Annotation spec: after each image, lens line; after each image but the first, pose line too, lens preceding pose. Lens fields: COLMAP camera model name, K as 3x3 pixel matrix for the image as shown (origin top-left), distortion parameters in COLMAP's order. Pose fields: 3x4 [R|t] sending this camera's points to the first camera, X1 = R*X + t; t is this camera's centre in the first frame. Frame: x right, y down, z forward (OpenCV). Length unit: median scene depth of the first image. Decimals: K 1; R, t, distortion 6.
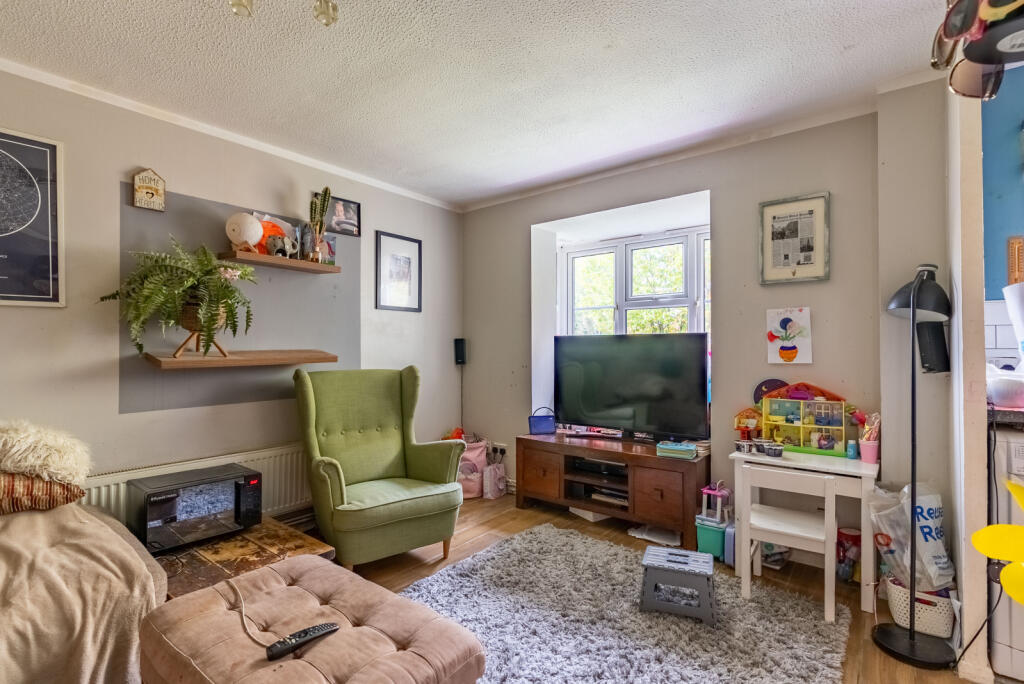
lens RADIAL K [[484.4, 0, 514.7], [0, 484.4, 343.9], [0, 0, 1]] dist [0.000273, 0.000677]
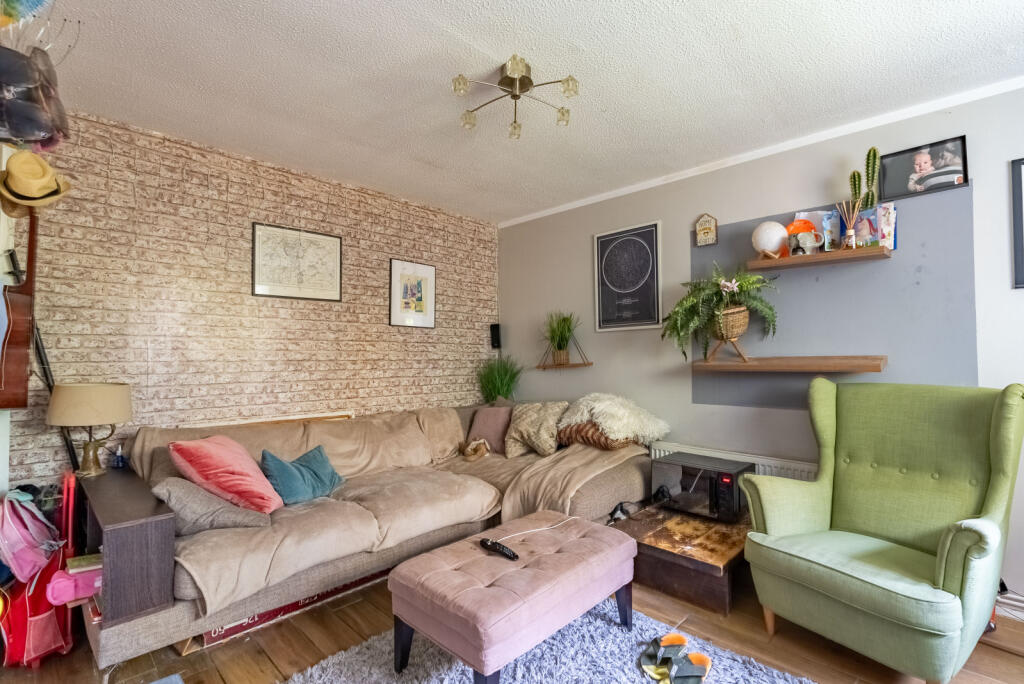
lens RADIAL K [[477.9, 0, 512.4], [0, 477.9, 344.0], [0, 0, 1]] dist [-0.005600, 0.001255]
pose [[-0.108802, -0.021690, -0.993827, 0.485711], [0.013952, 0.999630, -0.023345, 0.003082], [0.993966, -0.016406, -0.108459, 0.561511]]
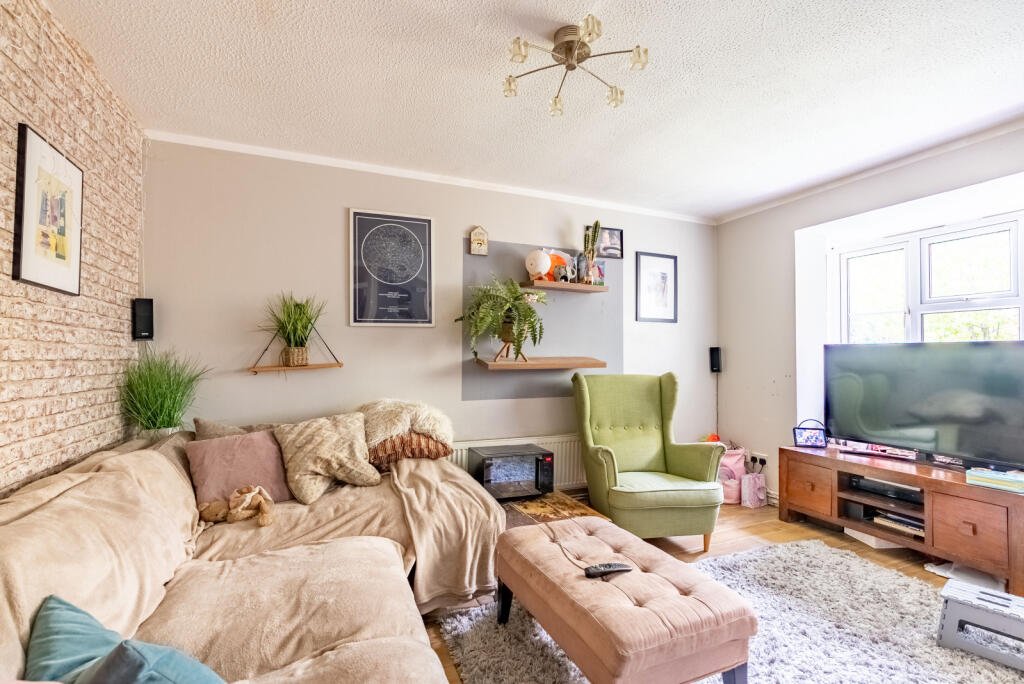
lens RADIAL K [[477.9, 0, 512.4], [0, 477.9, 344.0], [0, 0, 1]] dist [-0.005600, 0.001255]
pose [[0.880026, -0.004059, -0.474908, -0.015600], [-0.003827, 0.999870, -0.015637, -0.000818], [0.474909, 0.015578, 0.879897, -0.144374]]
